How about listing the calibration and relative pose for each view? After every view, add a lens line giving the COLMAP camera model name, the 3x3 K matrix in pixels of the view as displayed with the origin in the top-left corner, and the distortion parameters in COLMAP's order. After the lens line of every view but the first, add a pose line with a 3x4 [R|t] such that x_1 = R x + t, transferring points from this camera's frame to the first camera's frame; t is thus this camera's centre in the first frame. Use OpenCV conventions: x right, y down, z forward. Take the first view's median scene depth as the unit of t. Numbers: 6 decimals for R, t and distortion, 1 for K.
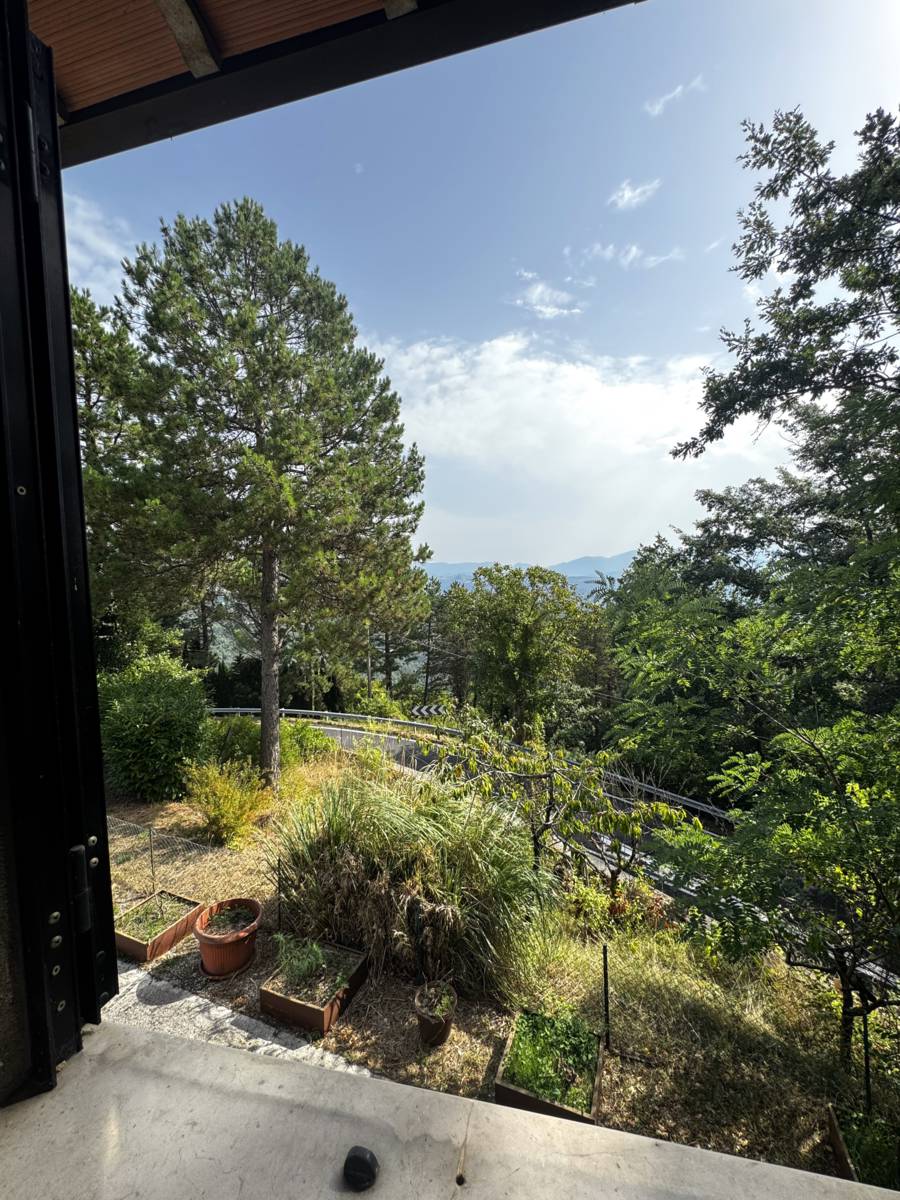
lens RADIAL K [[480.9, 0, 453.1], [0, 480.9, 598.0], [0, 0, 1]] dist [-0.008067, 0.001348]
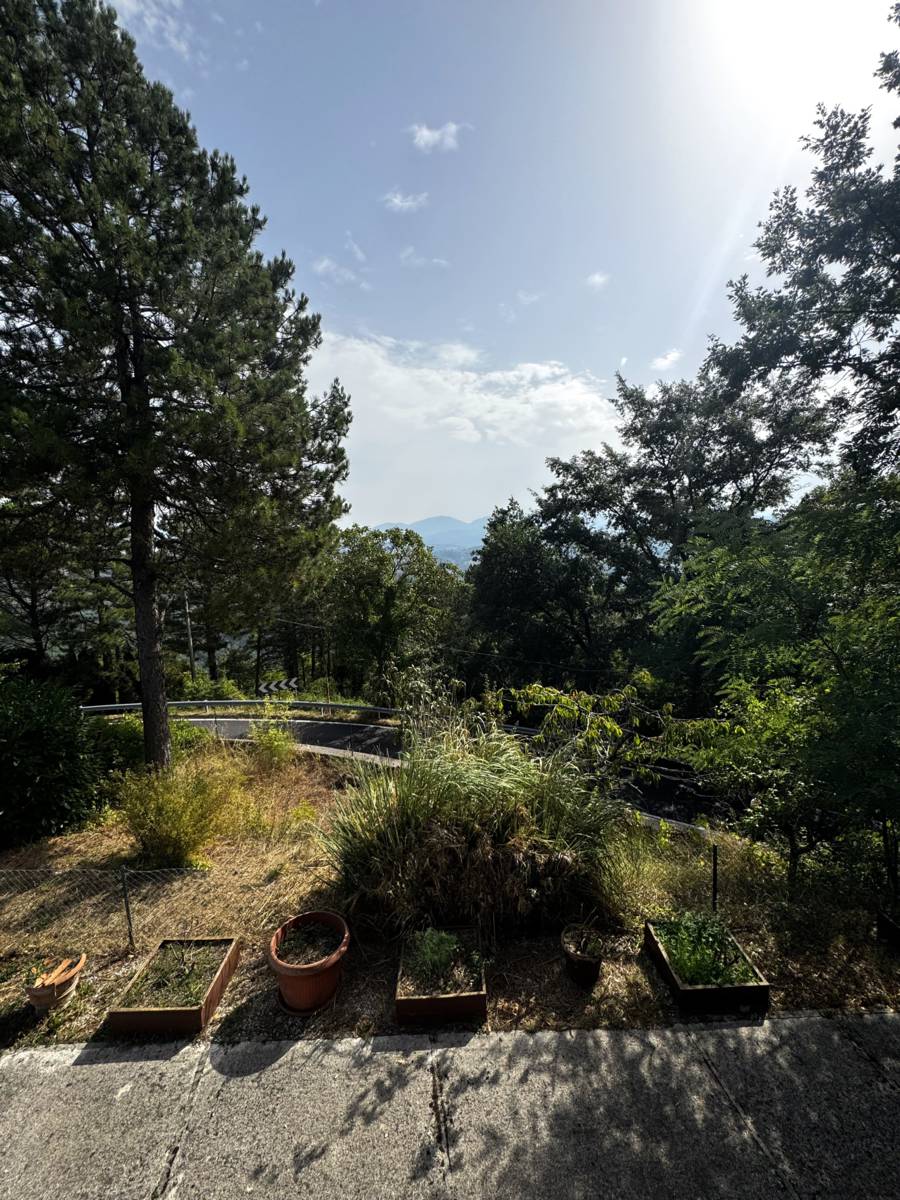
lens RADIAL K [[480.9, 0, 452.3], [0, 480.9, 600.0], [0, 0, 1]] dist [-0.008067, 0.001348]
pose [[0.919301, -0.054306, 0.389791, -0.143451], [0.025531, 0.996577, 0.078628, 0.009409], [-0.392727, -0.062331, 0.917540, 0.051970]]
